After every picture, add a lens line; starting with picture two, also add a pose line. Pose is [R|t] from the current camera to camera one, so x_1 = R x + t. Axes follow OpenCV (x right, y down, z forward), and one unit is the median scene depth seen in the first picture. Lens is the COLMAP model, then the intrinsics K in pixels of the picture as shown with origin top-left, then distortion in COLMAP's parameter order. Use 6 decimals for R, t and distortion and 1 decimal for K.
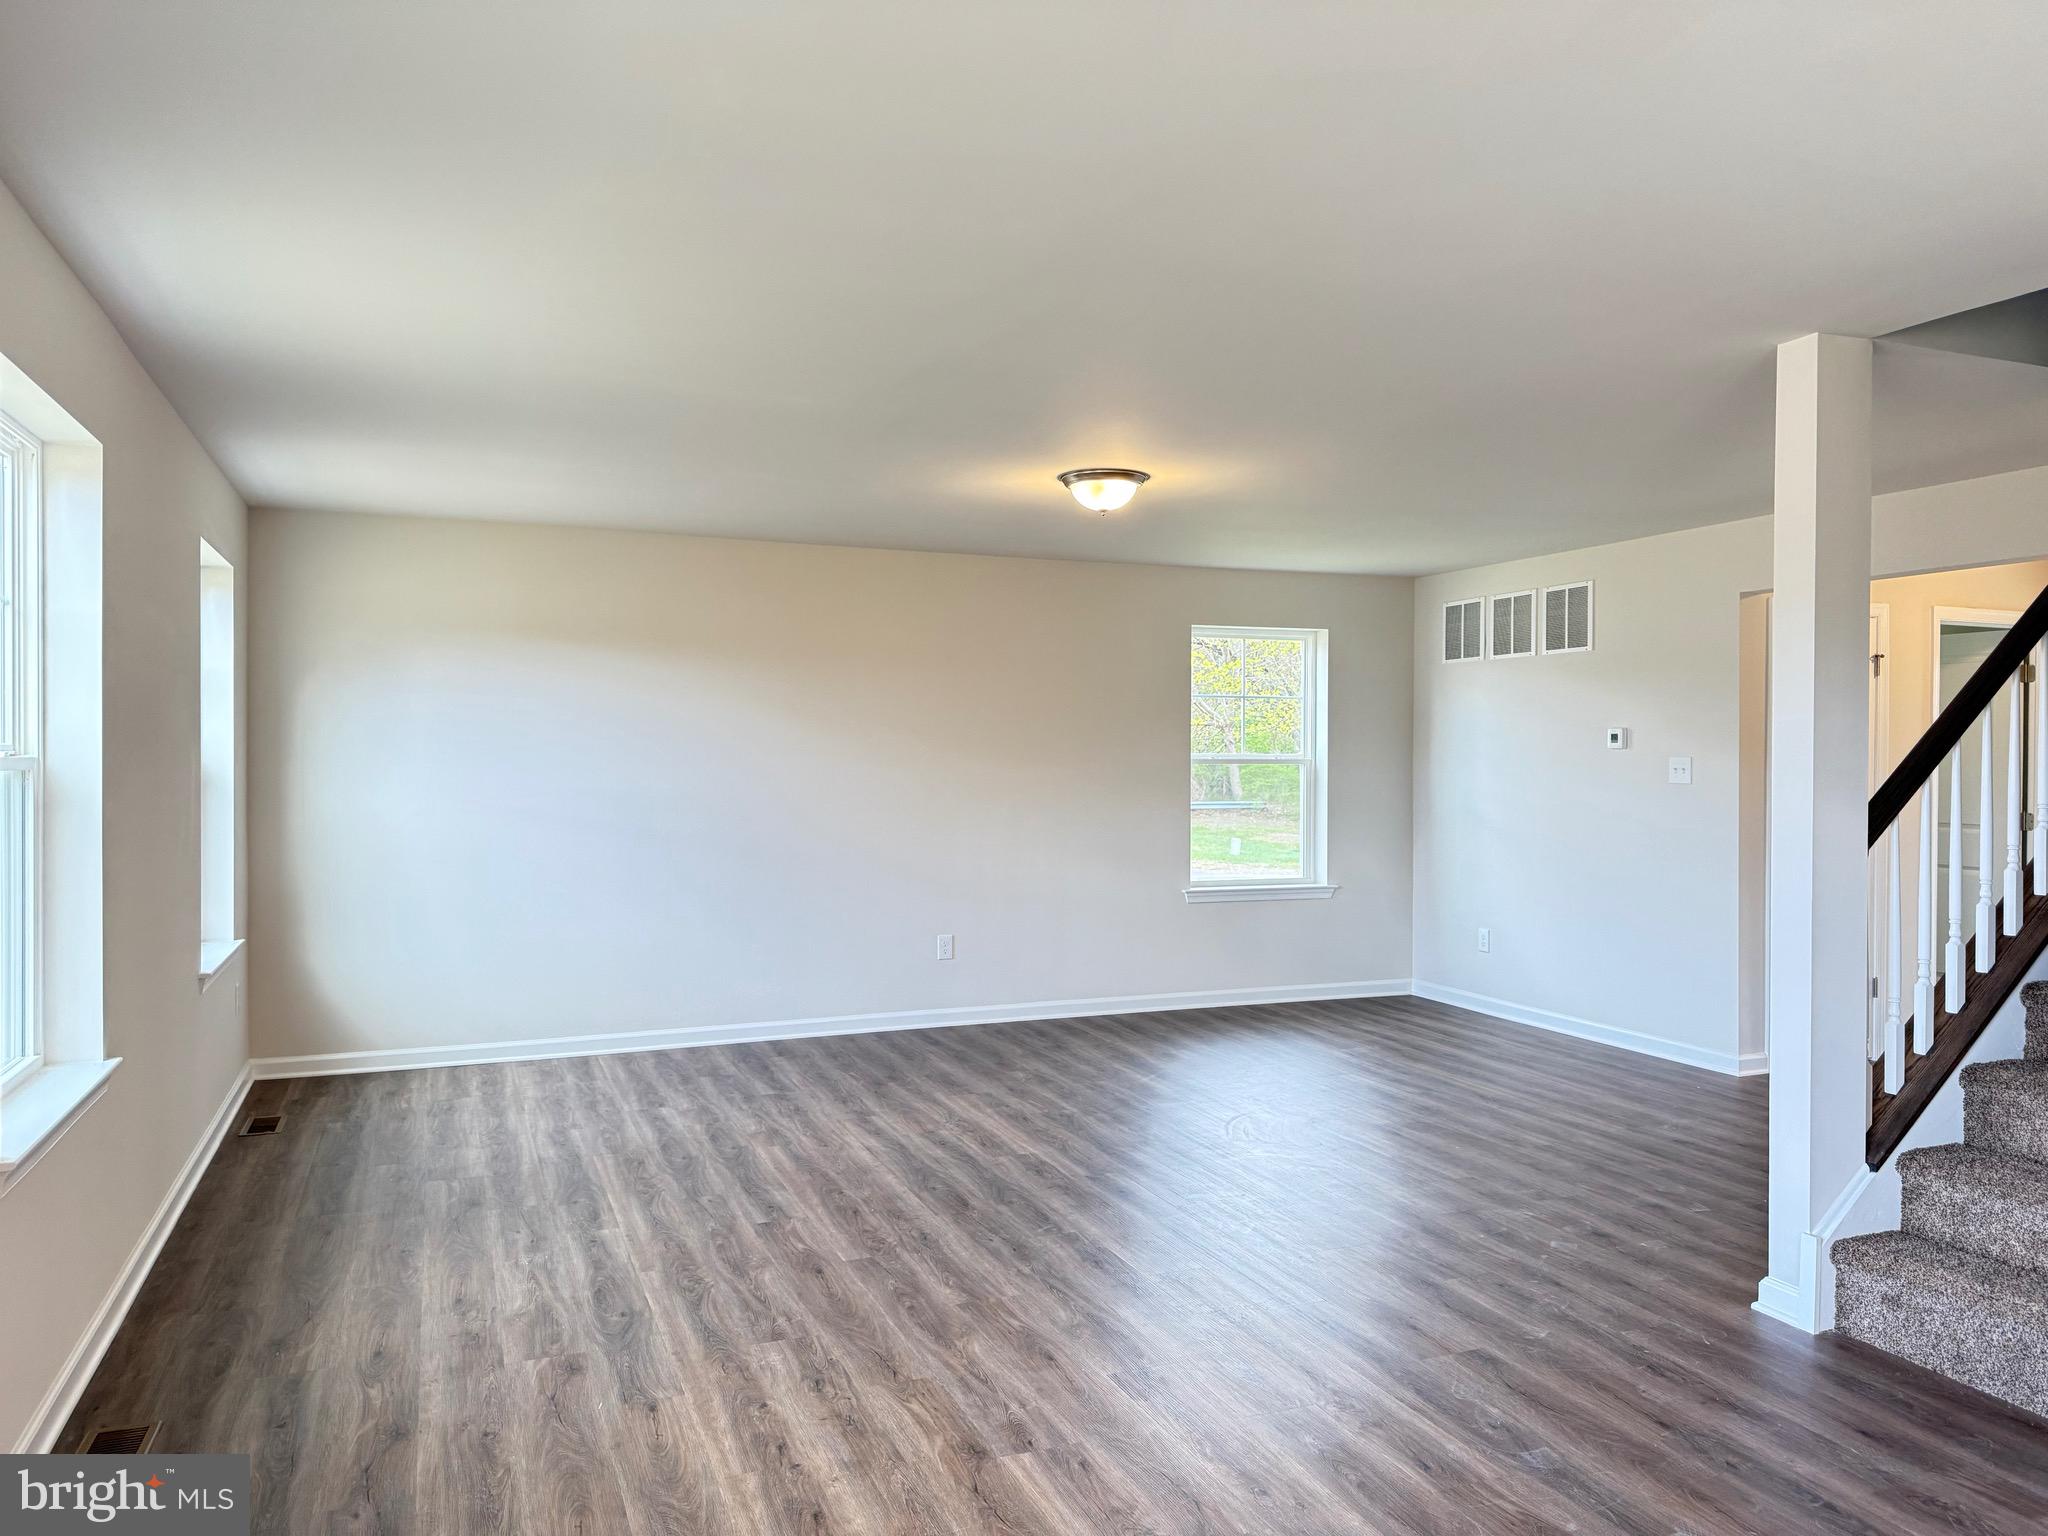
lens RADIAL K [[1434.3, 0, 1024.0], [0, 1434.3, 768.0], [0, 0, 1]] dist [0.081919, -0.137562]
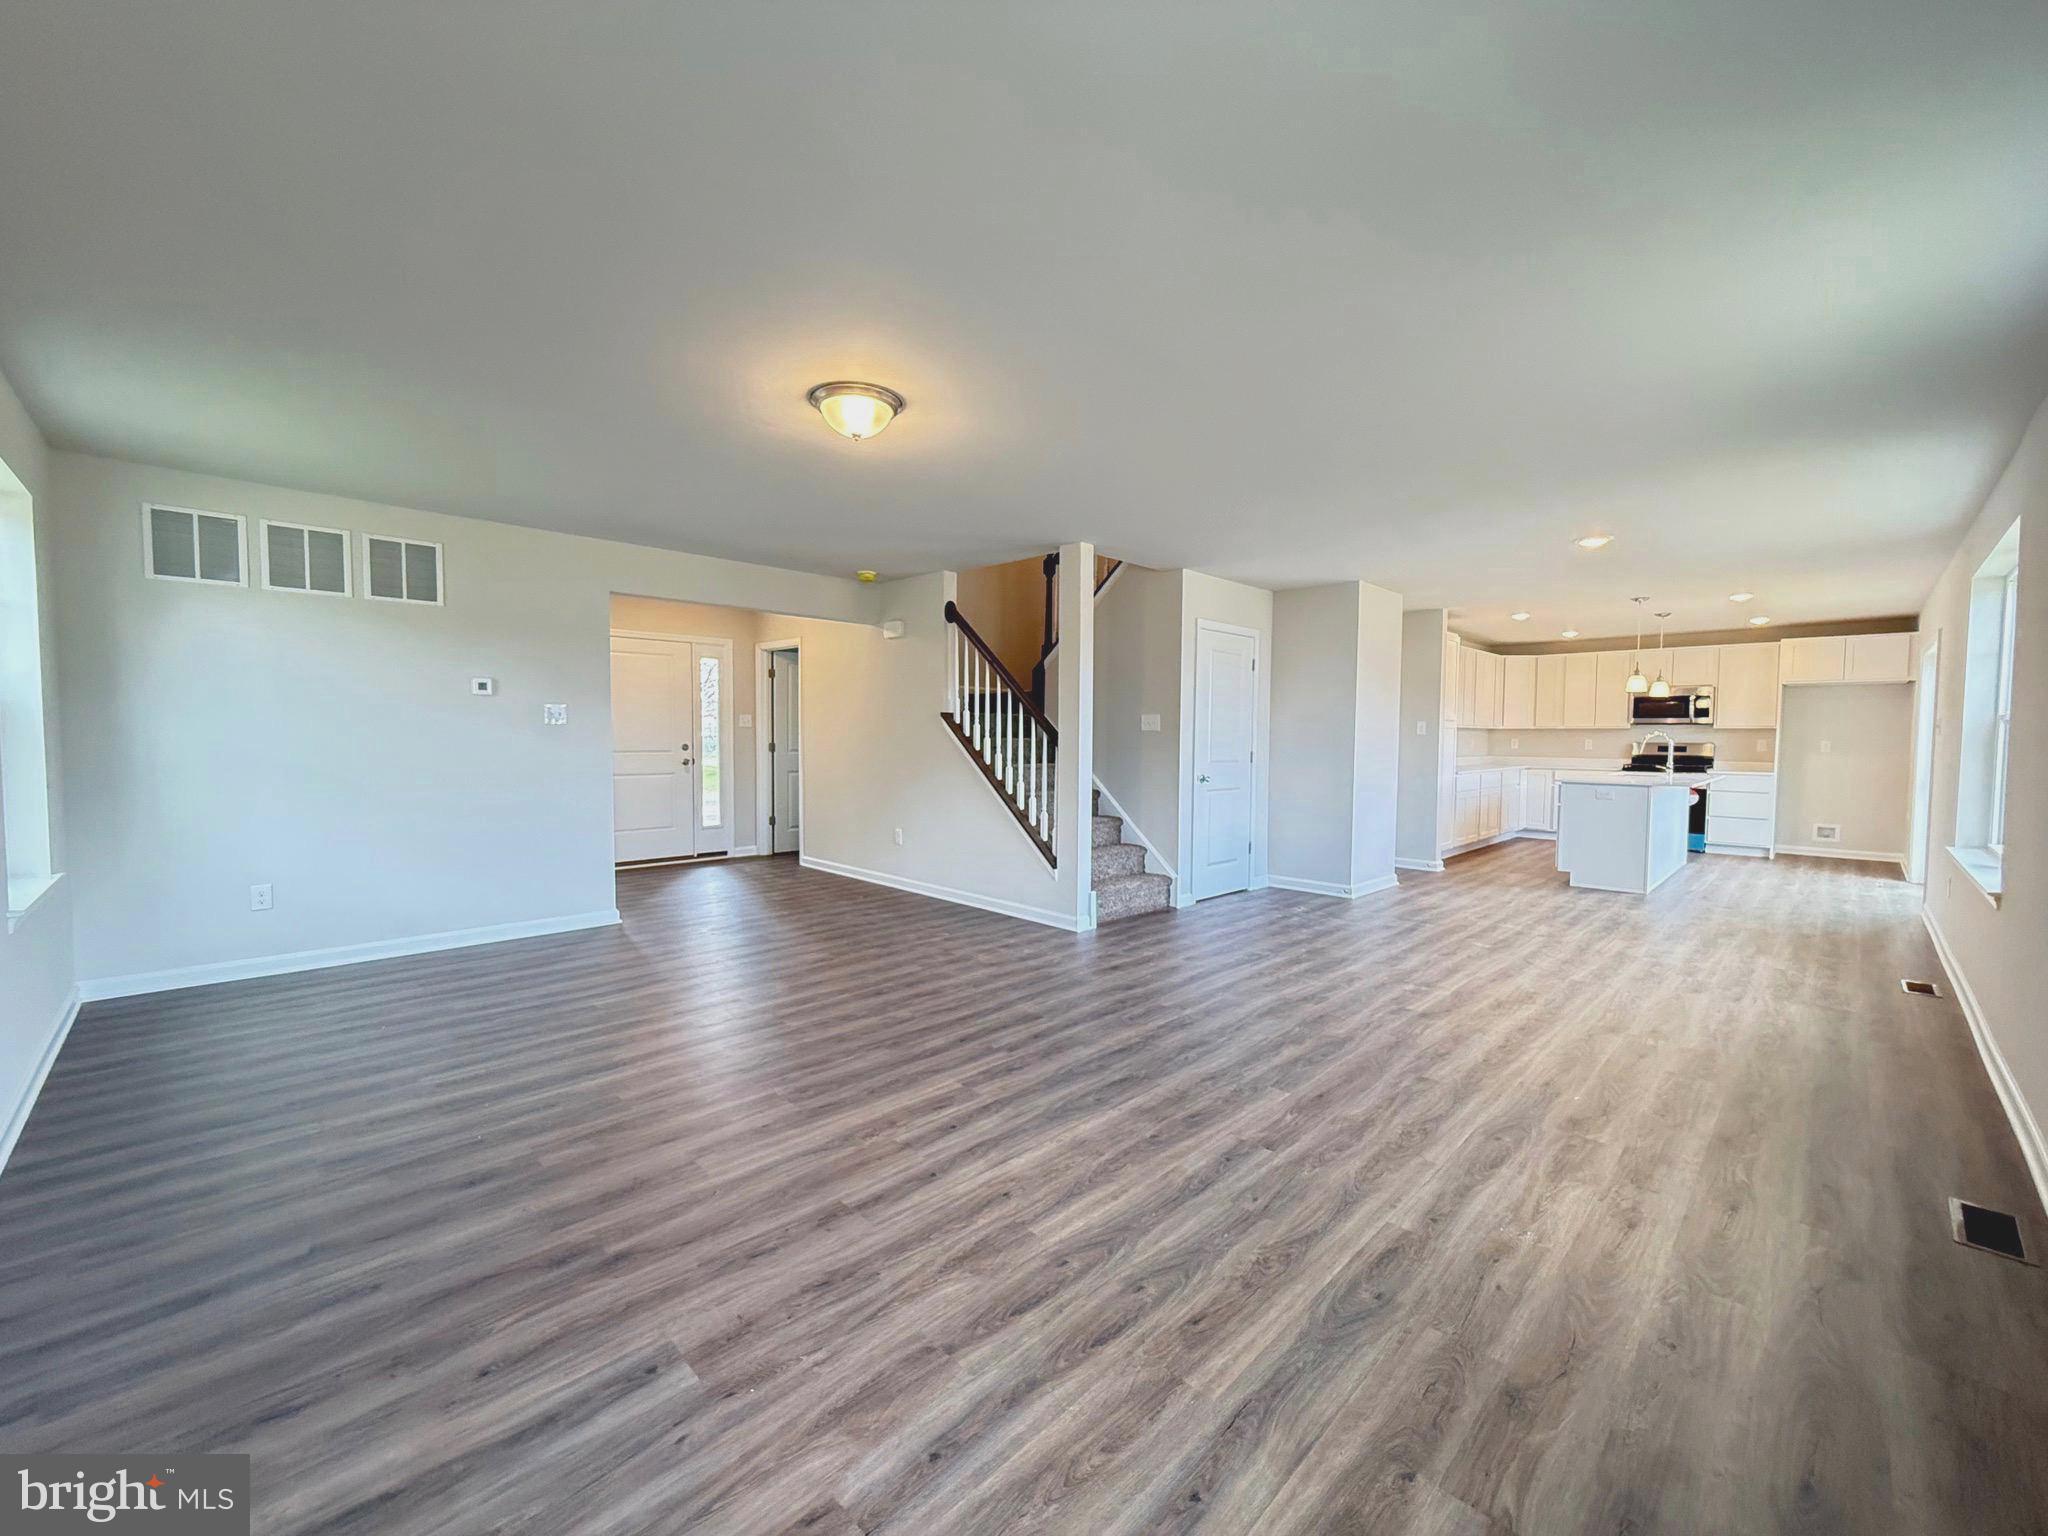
lens RADIAL K [[816.6, 0, 1029.3], [0, 816.6, 771.3], [0, 0, 1]] dist [-0.000771, 0.000636]
pose [[-0.387802, -0.049471, 0.920414, -0.683475], [0.000066, 0.998557, 0.053699, 0.020771], [-0.921743, 0.020885, -0.387240, 1.489357]]
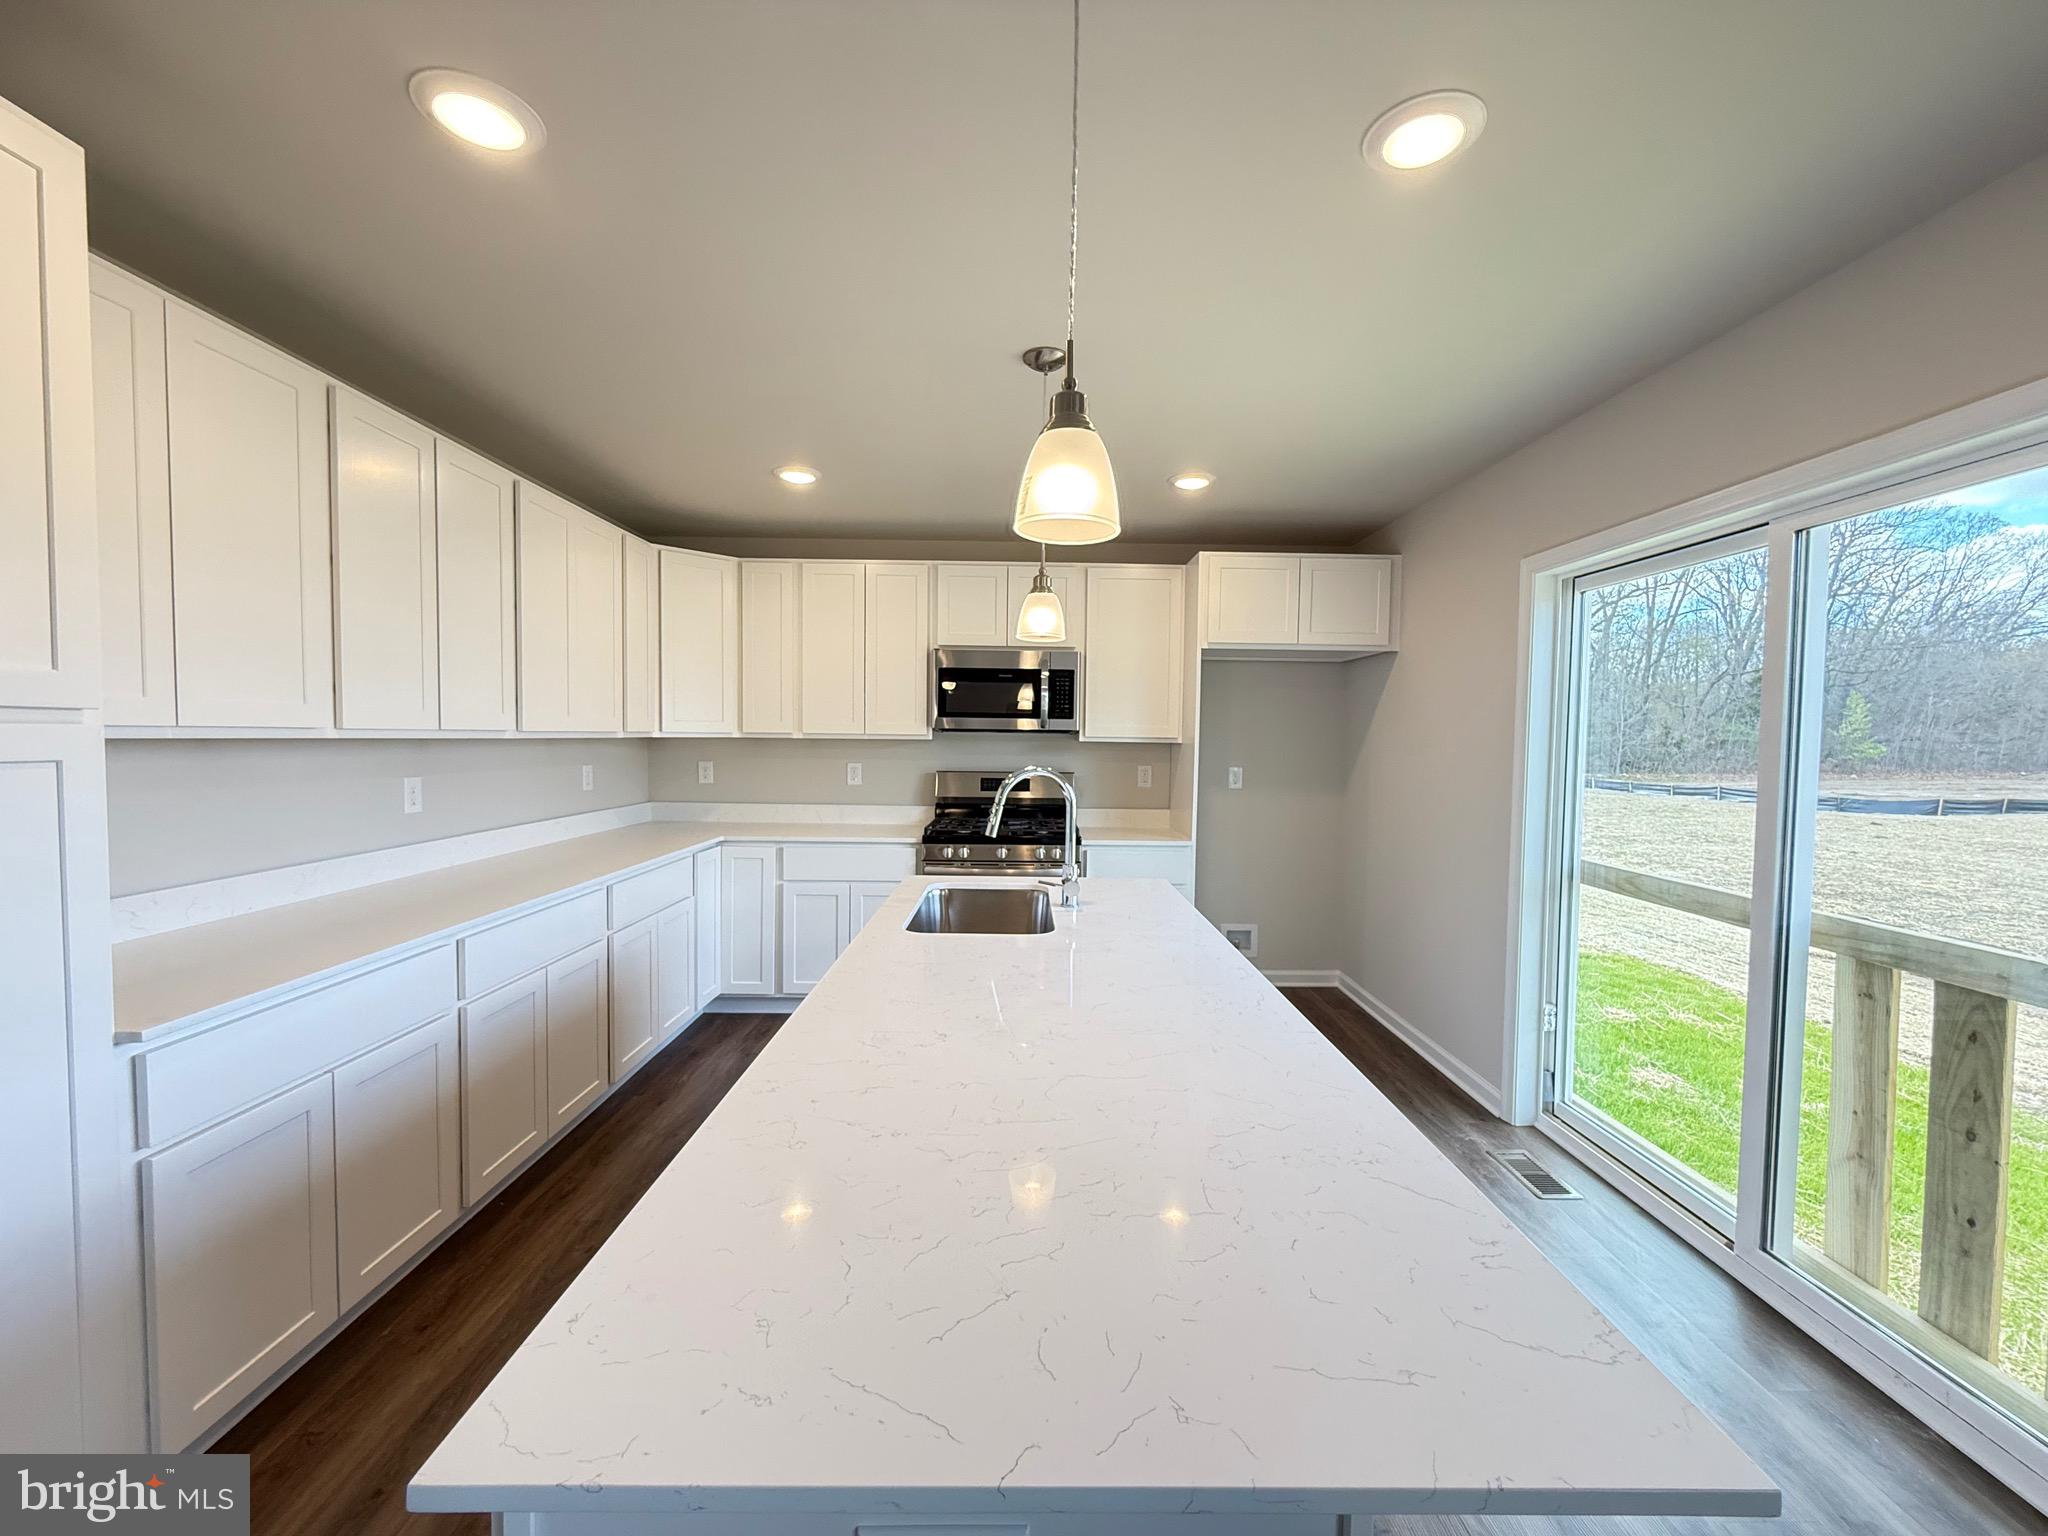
lens RADIAL K [[816.6, 0, 1029.3], [0, 816.6, 771.3], [0, 0, 1]] dist [-0.000771, 0.000636]
pose [[-0.930469, -0.031987, 0.364971, 0.335085], [-0.013463, 0.998494, 0.053187, 0.006040], [-0.366123, 0.044575, -0.929498, -0.119641]]
